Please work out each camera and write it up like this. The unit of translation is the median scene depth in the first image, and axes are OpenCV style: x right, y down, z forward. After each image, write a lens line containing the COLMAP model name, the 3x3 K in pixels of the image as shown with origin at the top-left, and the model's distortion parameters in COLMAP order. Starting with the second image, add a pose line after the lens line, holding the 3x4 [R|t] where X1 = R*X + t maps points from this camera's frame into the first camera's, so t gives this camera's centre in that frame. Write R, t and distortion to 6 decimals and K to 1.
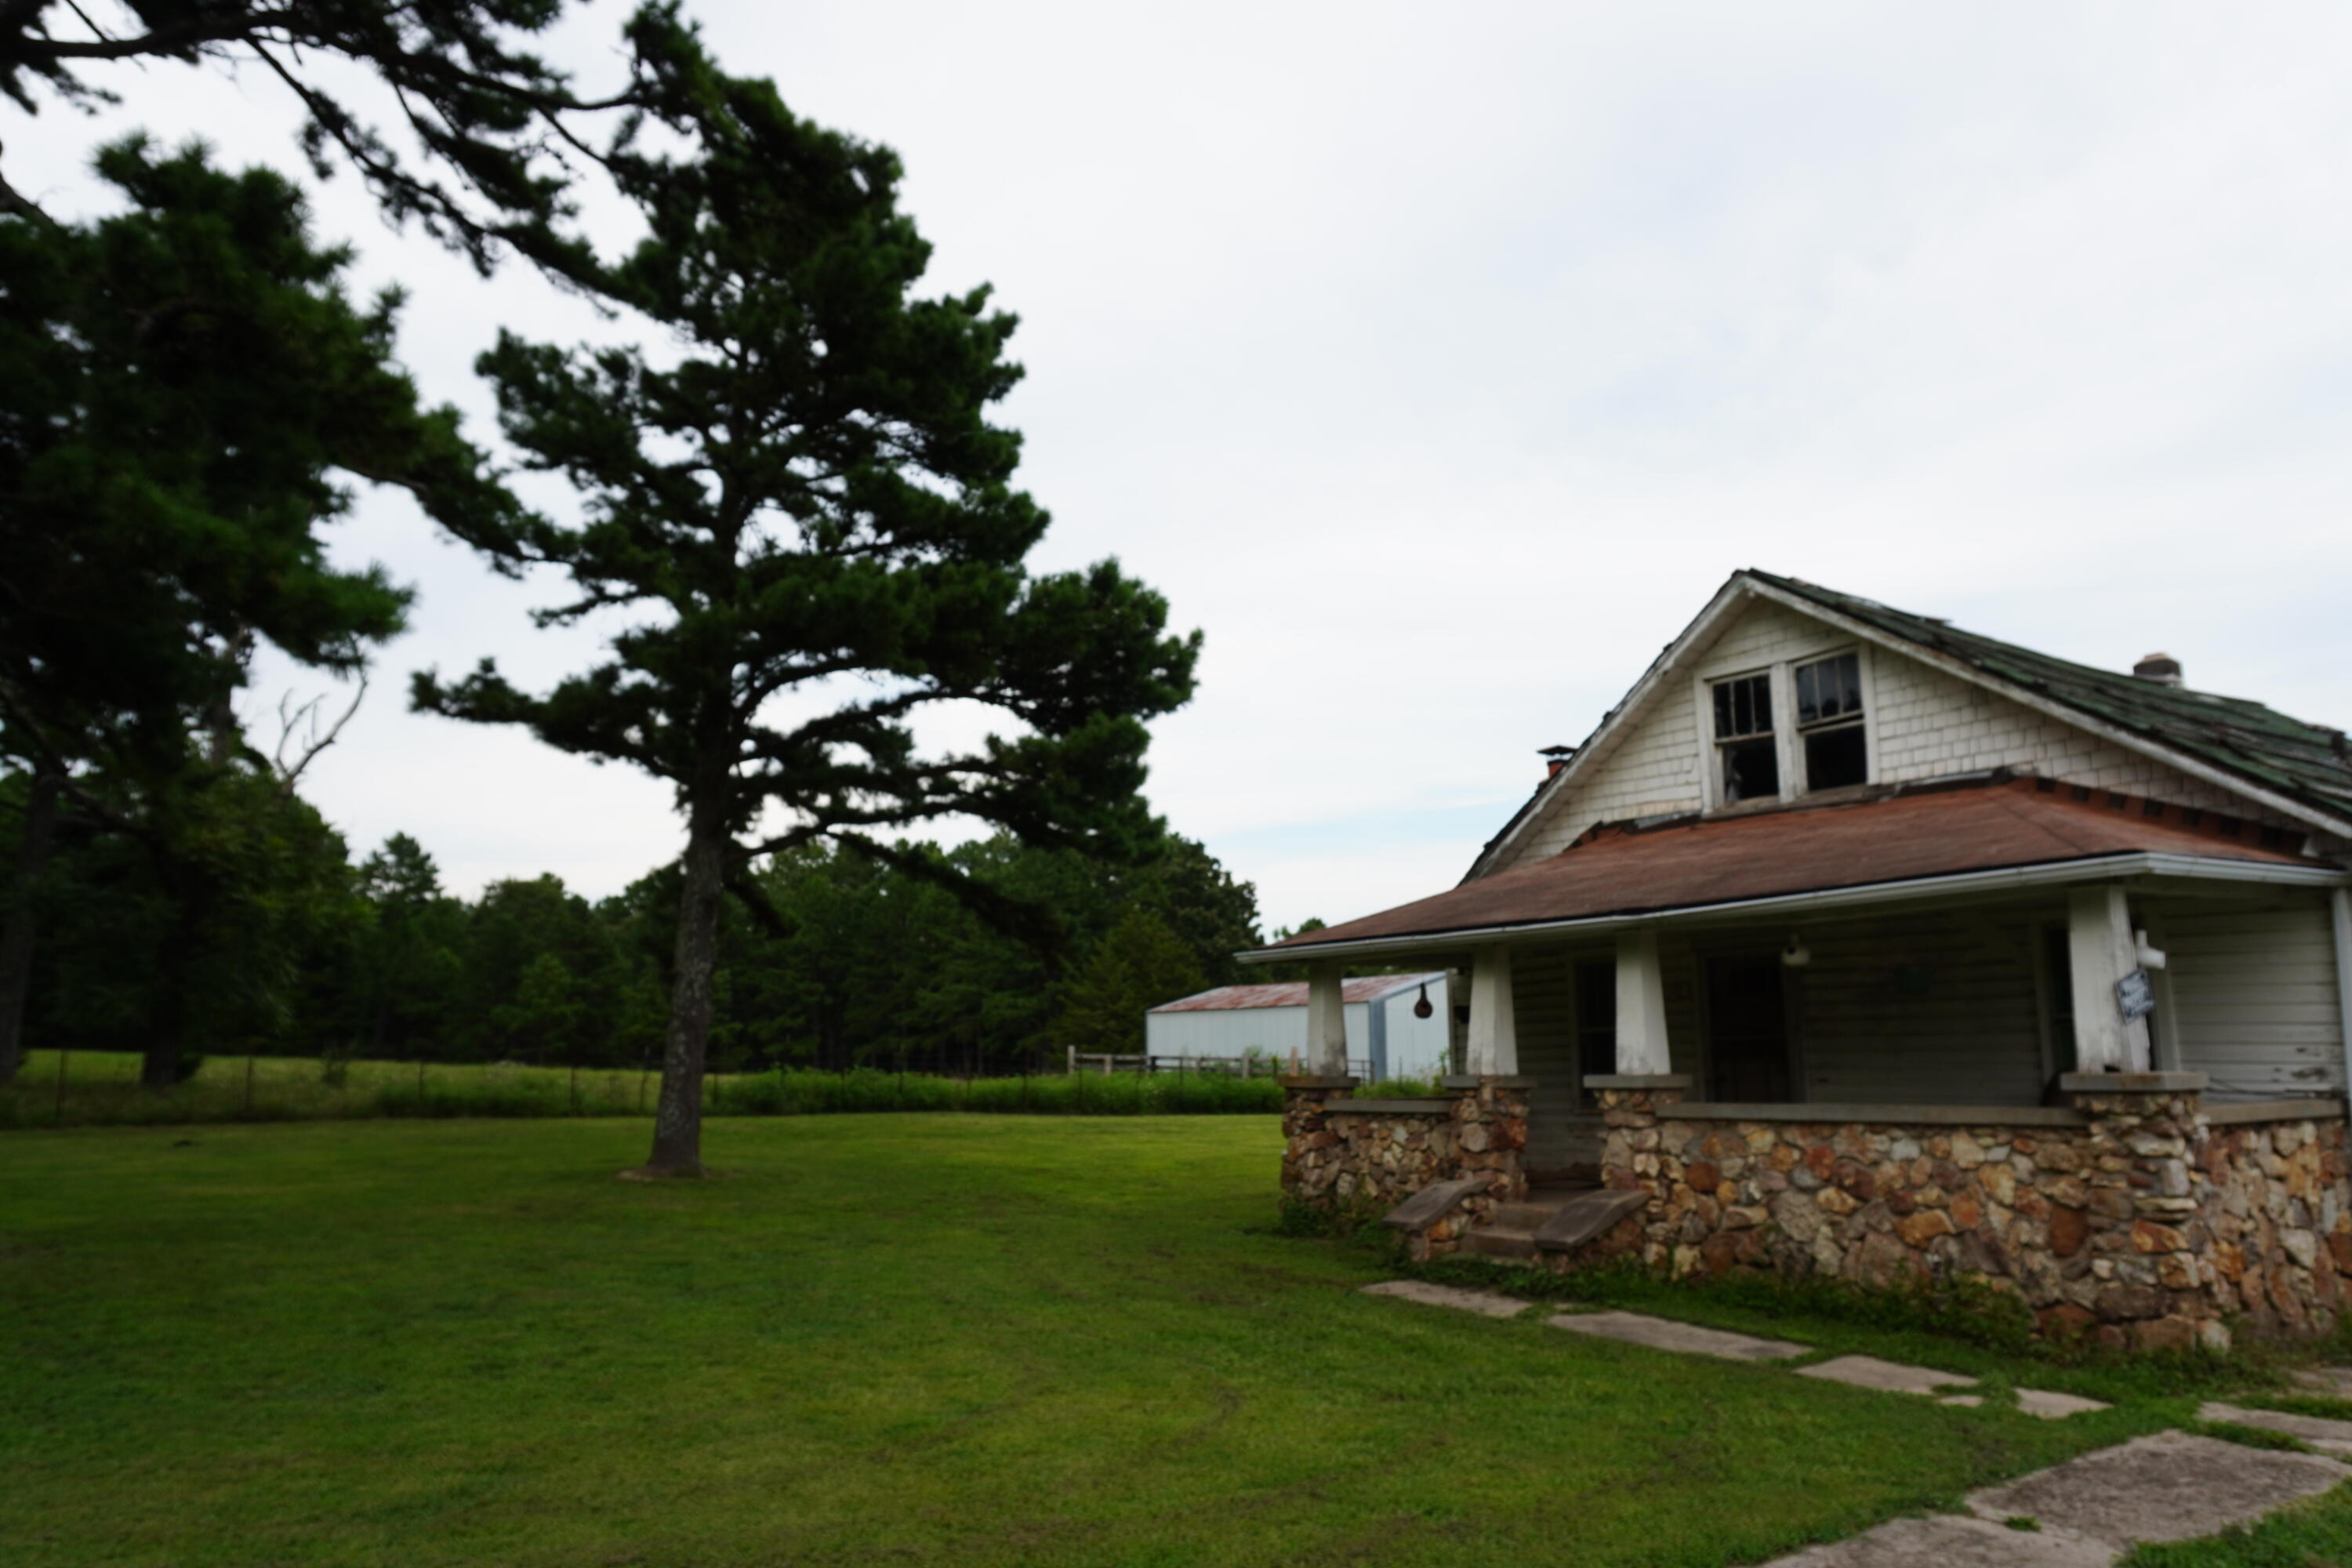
lens RADIAL K [[1559.5, 0, 1176.0], [0, 1559.5, 784.0], [0, 0, 1]] dist [-0.053952, 0.044088]
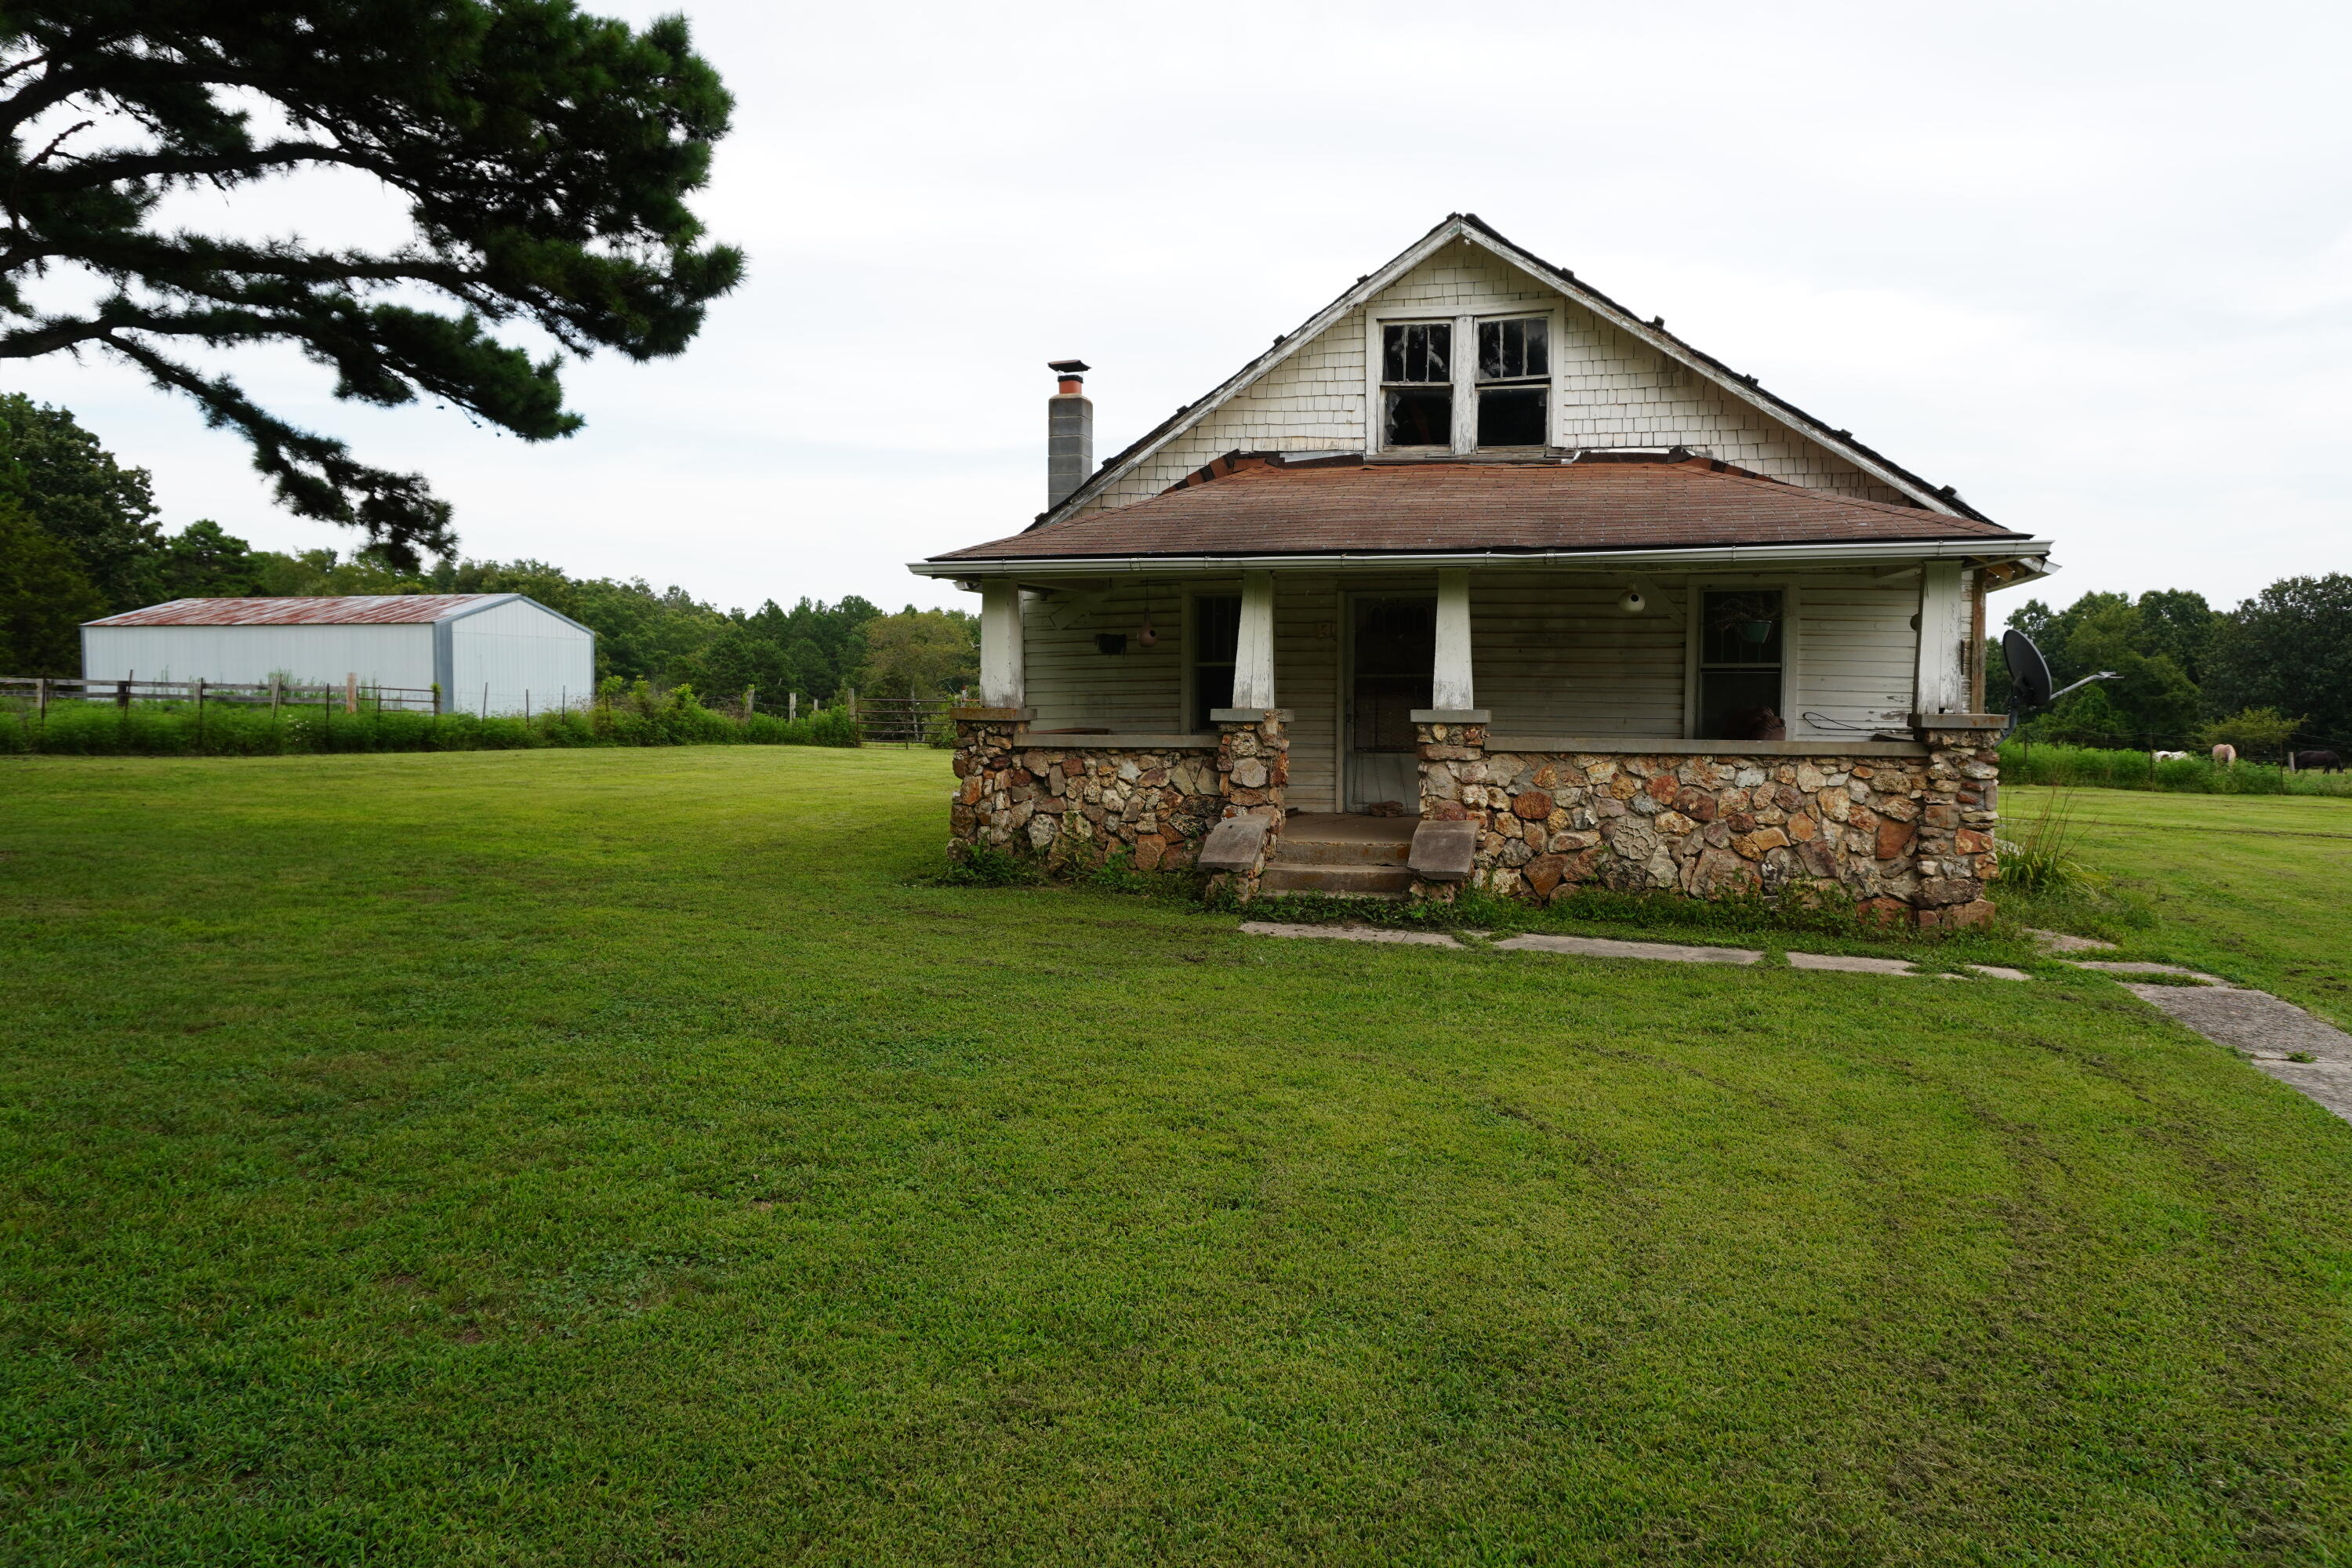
lens RADIAL K [[1559.5, 0, 1176.0], [0, 1559.5, 784.0], [0, 0, 1]] dist [-0.053952, 0.044088]
pose [[0.769170, -0.025224, 0.638546, -0.489705], [-0.123646, 0.974464, 0.187433, 0.064344], [-0.626968, -0.223122, 0.746410, 0.333360]]
